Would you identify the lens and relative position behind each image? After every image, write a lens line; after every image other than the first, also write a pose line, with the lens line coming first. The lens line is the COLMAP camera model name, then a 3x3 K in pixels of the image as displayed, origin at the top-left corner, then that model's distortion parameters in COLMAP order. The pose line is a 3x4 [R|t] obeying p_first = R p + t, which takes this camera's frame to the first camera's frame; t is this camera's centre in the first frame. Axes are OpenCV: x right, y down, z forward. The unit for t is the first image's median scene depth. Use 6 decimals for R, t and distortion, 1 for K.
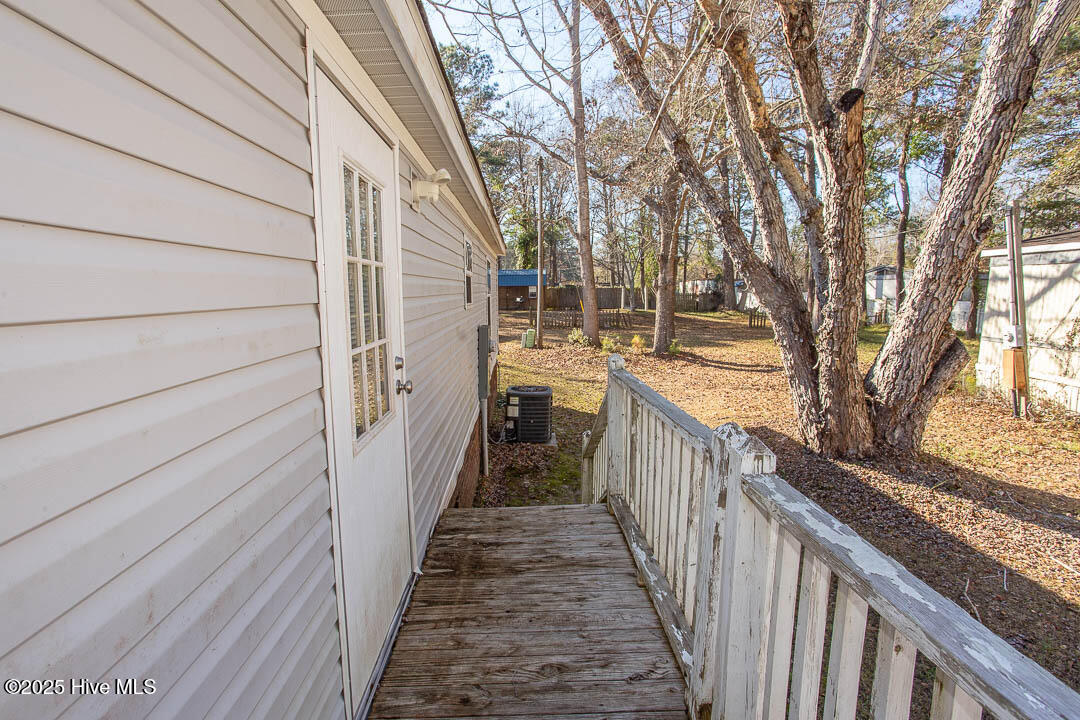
lens RADIAL K [[521.3, 0, 538.2], [0, 521.3, 355.1], [0, 0, 1]] dist [-0.056489, 0.036245]
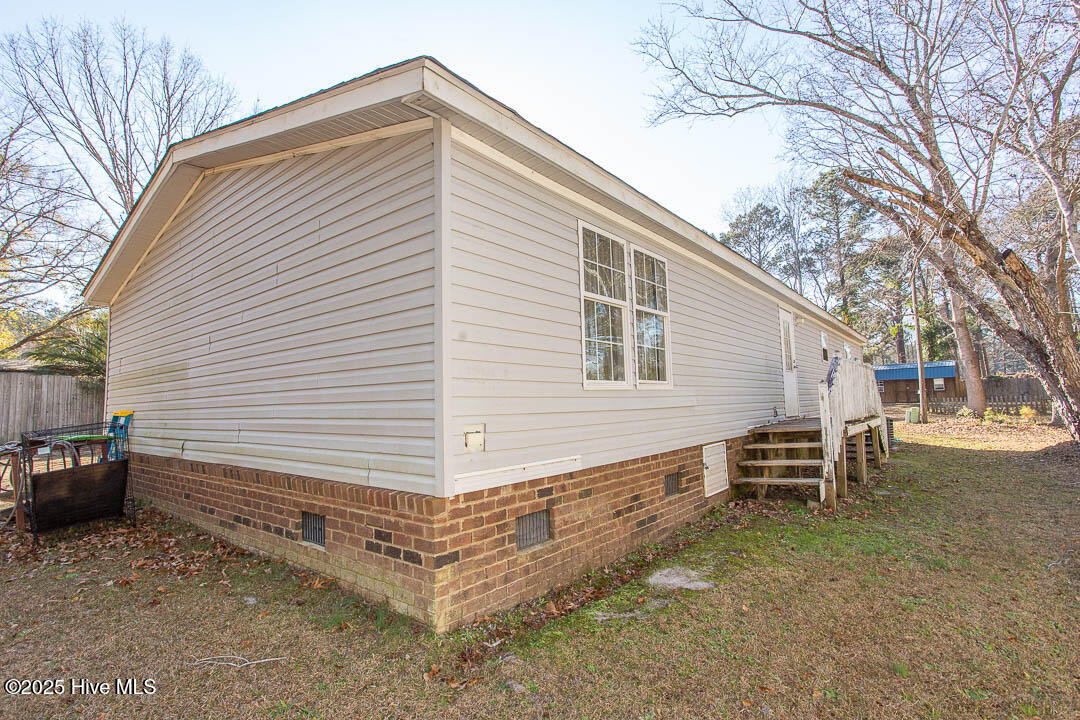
lens RADIAL K [[521.3, 0, 538.2], [0, 521.3, 355.1], [0, 0, 1]] dist [-0.056489, 0.036245]
pose [[0.755207, -0.075012, -0.651180, 0.121743], [-0.062462, 0.980674, -0.185408, 0.118502], [0.652504, 0.180695, 0.735927, -0.473010]]
